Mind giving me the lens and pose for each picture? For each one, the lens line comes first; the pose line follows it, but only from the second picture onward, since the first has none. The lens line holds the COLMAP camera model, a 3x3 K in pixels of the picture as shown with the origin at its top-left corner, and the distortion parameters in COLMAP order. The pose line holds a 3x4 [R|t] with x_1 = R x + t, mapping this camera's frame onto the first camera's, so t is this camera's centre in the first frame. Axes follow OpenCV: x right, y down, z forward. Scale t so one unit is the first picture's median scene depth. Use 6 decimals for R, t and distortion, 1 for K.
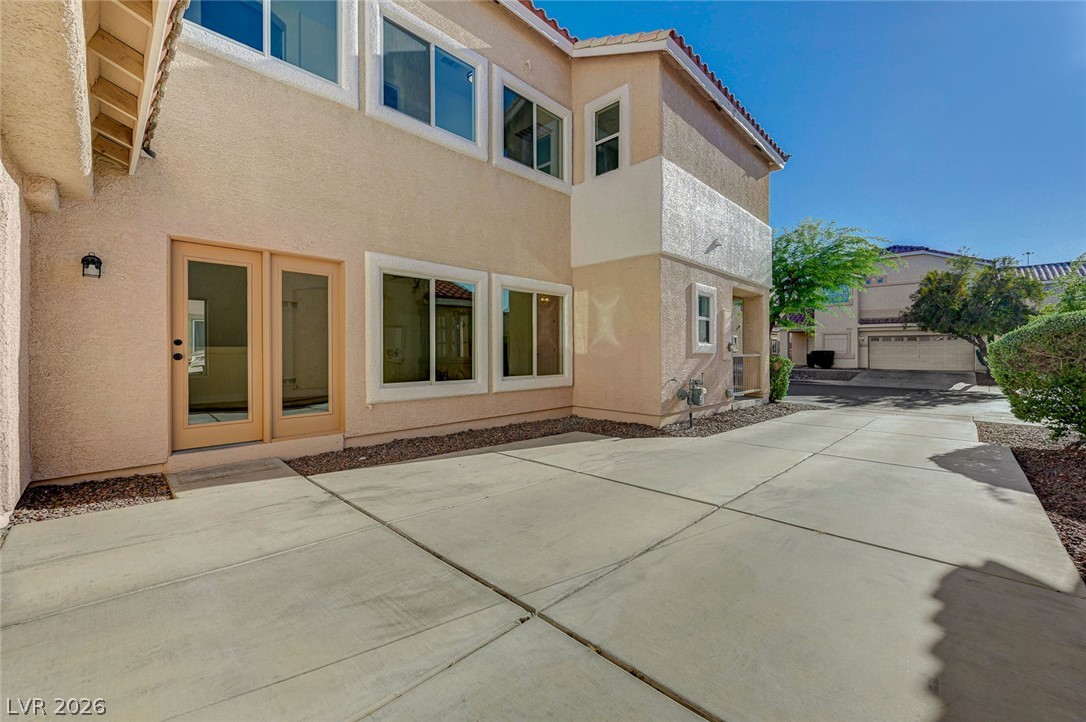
lens RADIAL K [[430.9, 0, 548.7], [0, 430.9, 351.4], [0, 0, 1]] dist [-0.003658, 0.000647]
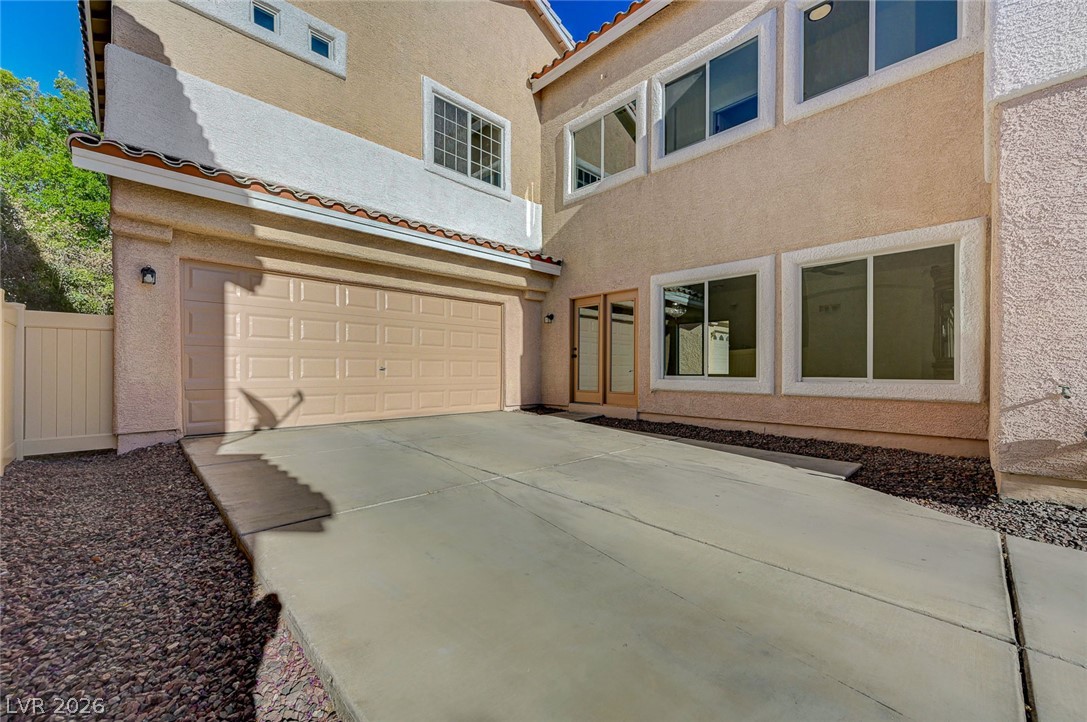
lens RADIAL K [[431.3, 0, 549.2], [0, 431.3, 370.0], [0, 0, 1]] dist [-0.003658, 0.000647]
pose [[-0.019982, 0.002349, -0.999798, 0.906972], [0.000886, 0.999997, 0.002331, 0.056188], [0.999800, -0.000839, -0.019984, 0.698500]]
